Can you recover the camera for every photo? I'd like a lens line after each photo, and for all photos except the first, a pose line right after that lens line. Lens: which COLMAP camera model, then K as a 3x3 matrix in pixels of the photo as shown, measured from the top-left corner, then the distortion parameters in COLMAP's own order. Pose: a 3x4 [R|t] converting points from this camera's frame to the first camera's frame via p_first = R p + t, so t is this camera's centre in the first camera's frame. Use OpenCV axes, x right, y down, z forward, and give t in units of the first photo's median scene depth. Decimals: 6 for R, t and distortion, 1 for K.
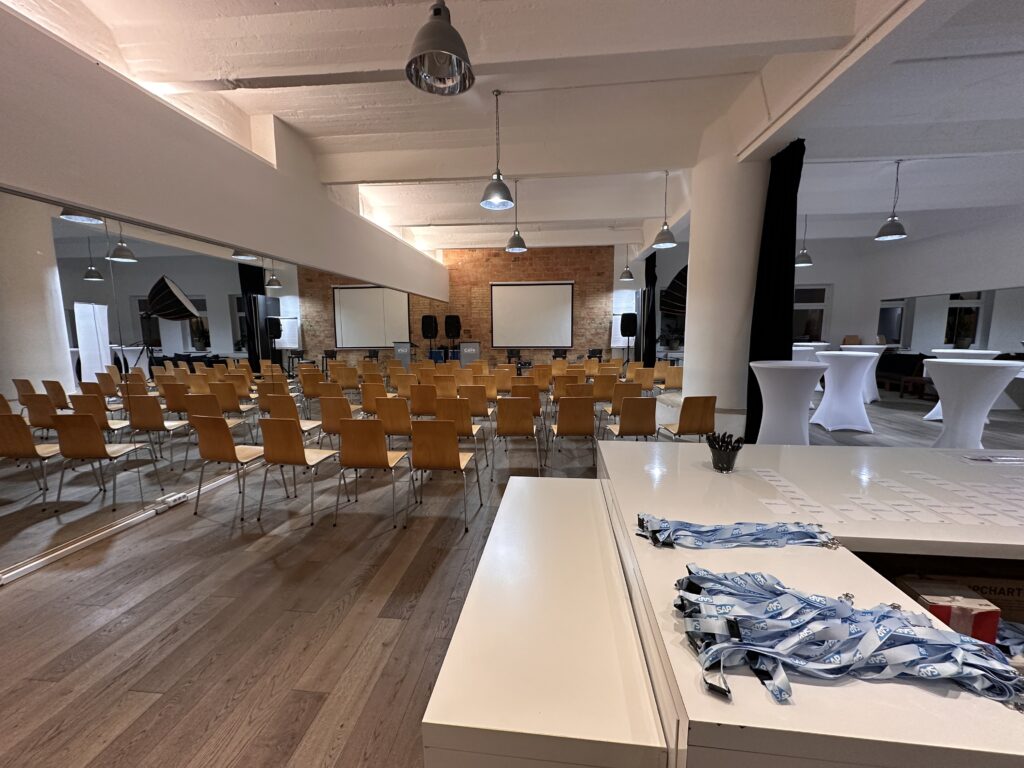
lens RADIAL K [[405.5, 0, 512.0], [0, 405.5, 384.0], [0, 0, 1]] dist [0.012671, -0.011513]
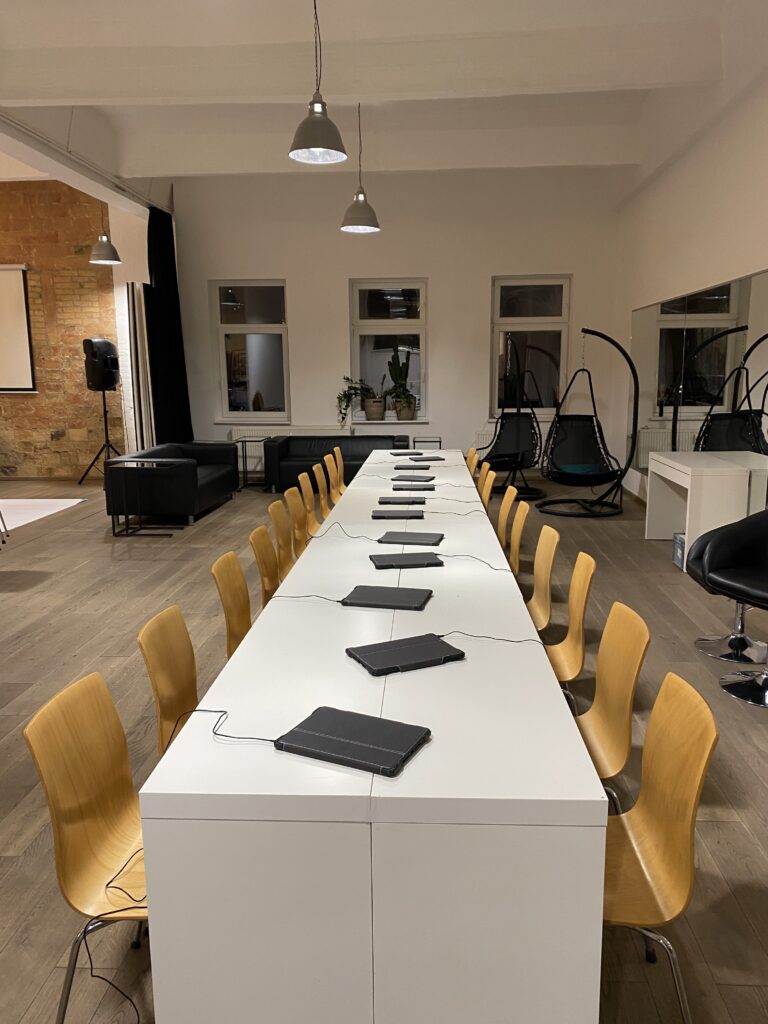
lens RADIAL K [[801.5, 0, 386.6], [0, 801.5, 498.2], [0, 0, 1]] dist [0.030926, 0.002626]
pose [[0.999223, -0.008970, 0.038378, 0.521227], [0.007424, 0.999163, 0.040226, -0.030459], [-0.038707, -0.039910, 0.998453, 0.085200]]
